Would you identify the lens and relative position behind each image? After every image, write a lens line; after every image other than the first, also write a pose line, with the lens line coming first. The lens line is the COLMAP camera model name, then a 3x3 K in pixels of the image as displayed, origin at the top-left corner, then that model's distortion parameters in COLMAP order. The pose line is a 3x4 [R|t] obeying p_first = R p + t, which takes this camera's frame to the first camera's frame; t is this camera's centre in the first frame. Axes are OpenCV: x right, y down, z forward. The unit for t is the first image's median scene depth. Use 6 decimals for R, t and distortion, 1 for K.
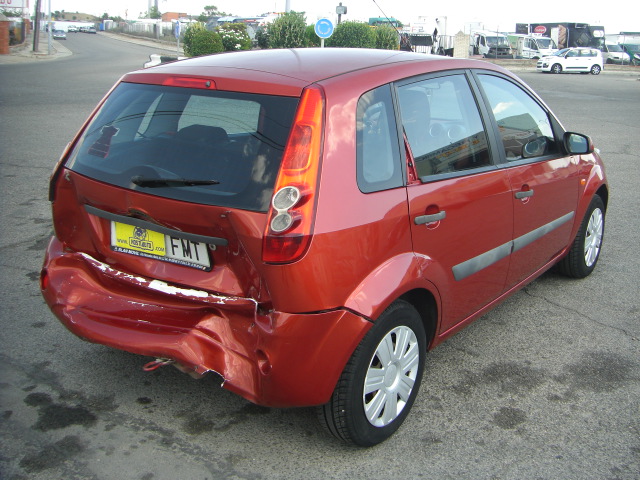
lens RADIAL K [[718.6, 0, 355.0], [0, 718.6, 196.0], [0, 0, 1]] dist [-0.161428, 0.071055]
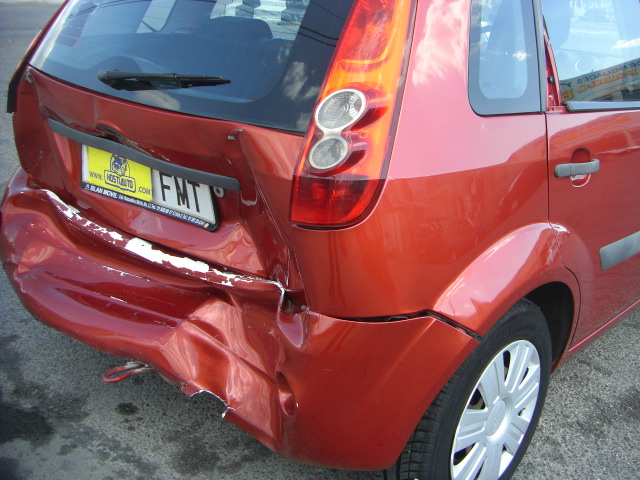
lens RADIAL K [[718.6, 0, 355.0], [0, 718.6, 196.0], [0, 0, 1]] dist [-0.161428, 0.071055]
pose [[0.992093, 0.065944, -0.106782, -0.019222], [-0.059704, 0.996374, 0.060610, 0.030079], [0.110392, -0.053756, 0.992433, 0.391177]]
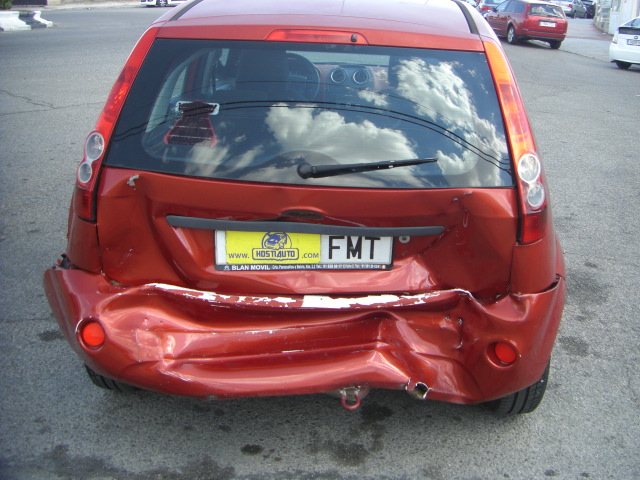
lens RADIAL K [[718.6, 0, 355.0], [0, 718.6, 196.0], [0, 0, 1]] dist [-0.161428, 0.071055]
pose [[0.837147, -0.154270, 0.524772, -0.637780], [0.105289, 0.986909, 0.122165, -0.079458], [-0.536749, -0.047018, 0.842431, 0.322750]]
